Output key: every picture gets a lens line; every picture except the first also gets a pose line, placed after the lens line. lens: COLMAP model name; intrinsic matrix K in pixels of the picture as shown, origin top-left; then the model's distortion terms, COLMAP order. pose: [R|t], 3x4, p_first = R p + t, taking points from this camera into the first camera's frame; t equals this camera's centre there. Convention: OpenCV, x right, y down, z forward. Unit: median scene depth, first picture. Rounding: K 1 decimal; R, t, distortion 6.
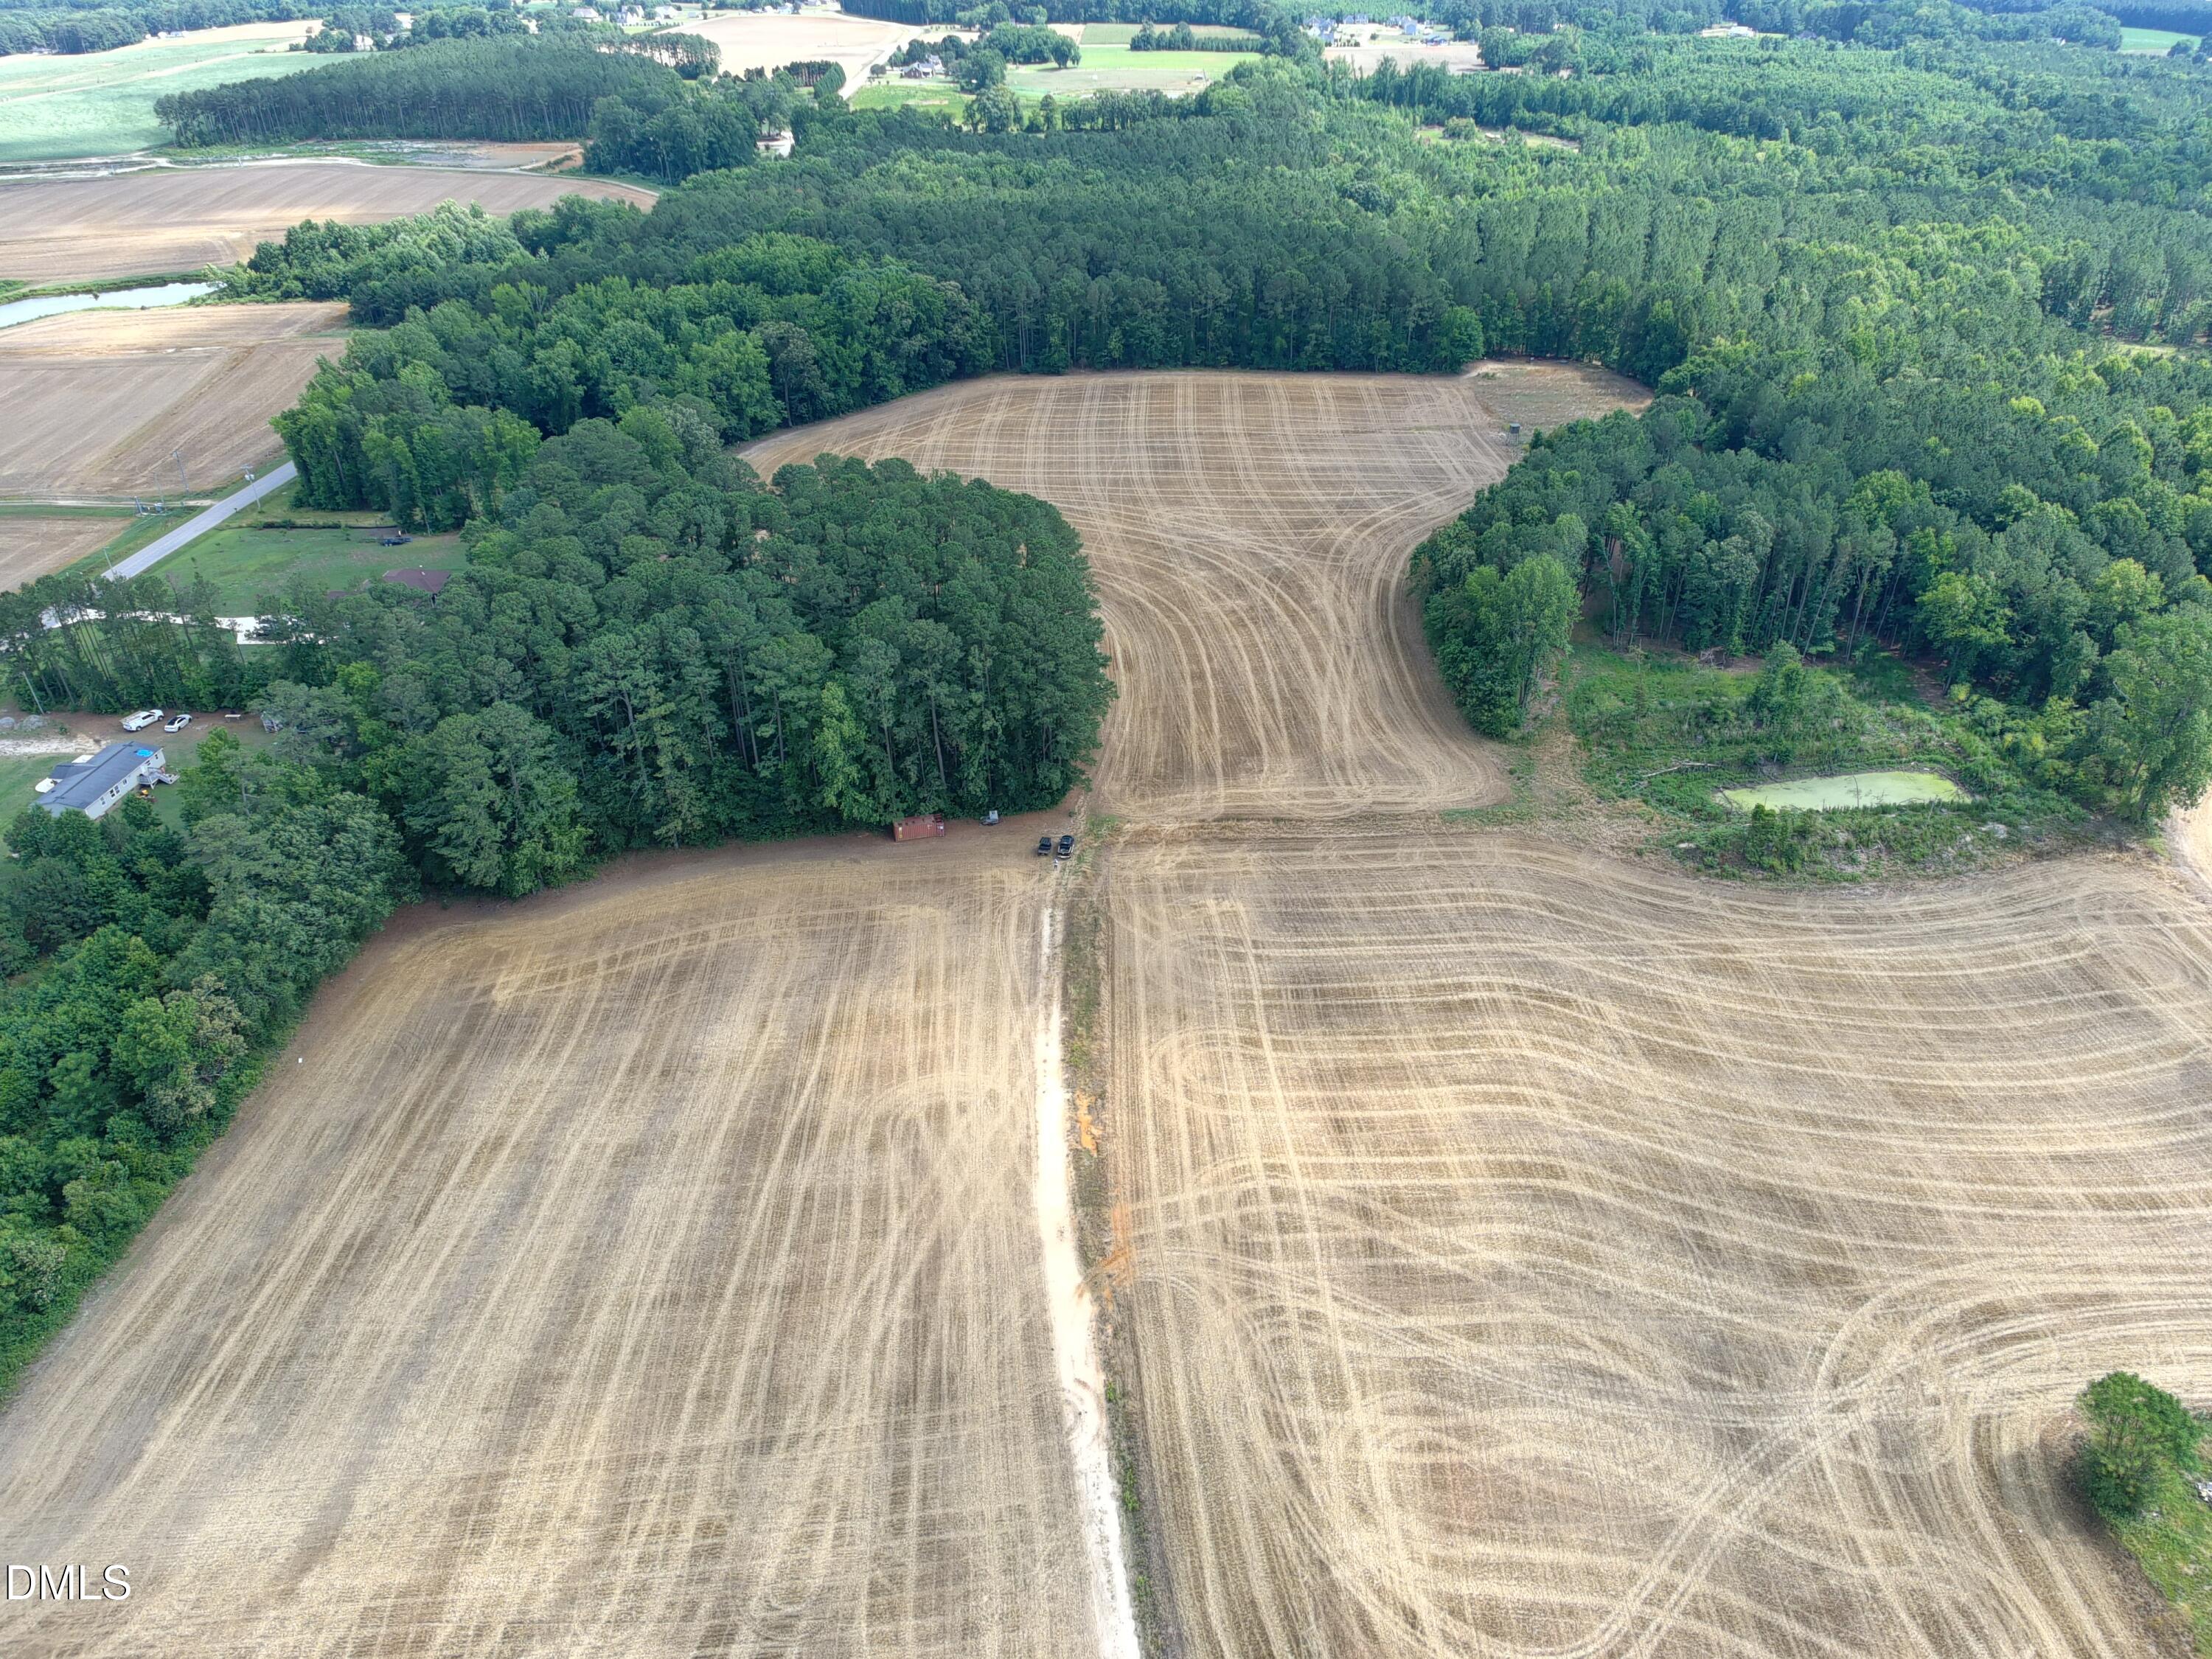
lens RADIAL K [[1567.1, 0, 1125.0], [0, 1567.1, 811.1], [0, 0, 1]] dist [0.152563, -0.193571]
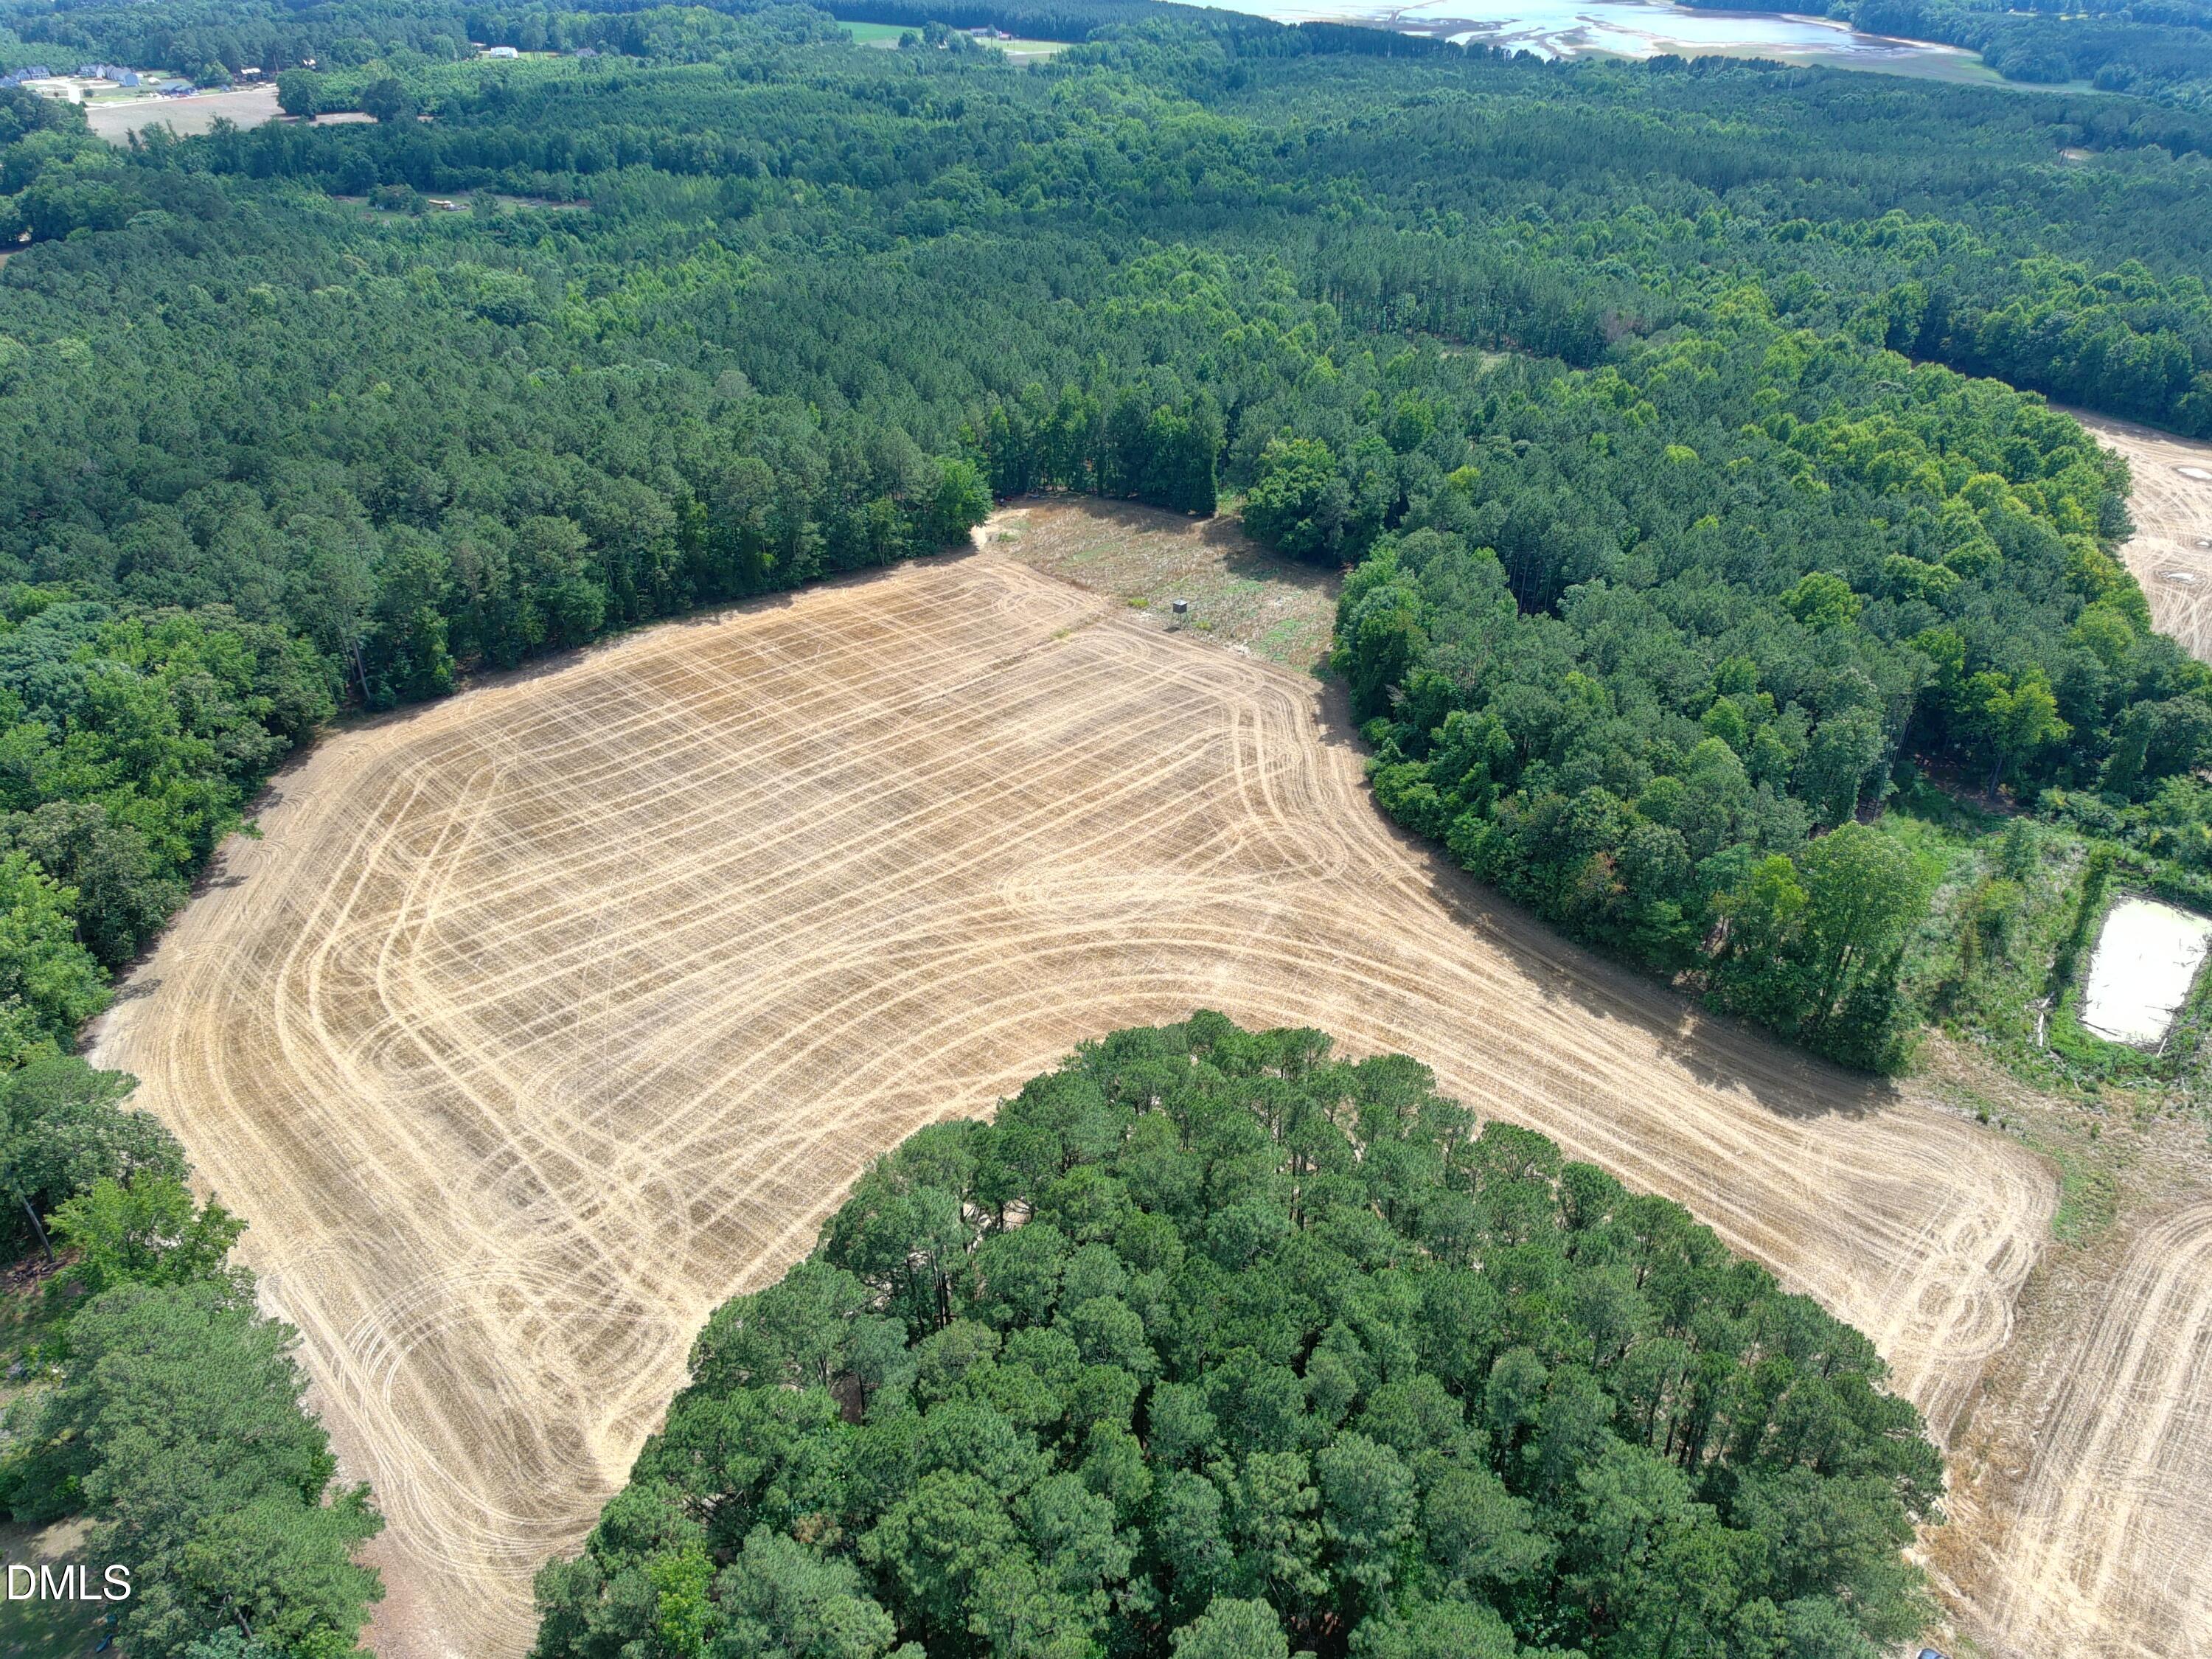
lens RADIAL K [[1567.1, 0, 1129.8], [0, 1567.1, 830.3], [0, 0, 1]] dist [0.152563, -0.193571]
pose [[0.711291, -0.355998, 0.606078, -0.395237], [0.352057, 0.926741, 0.131176, -0.352162], [-0.608376, 0.120070, 0.784514, 0.604605]]
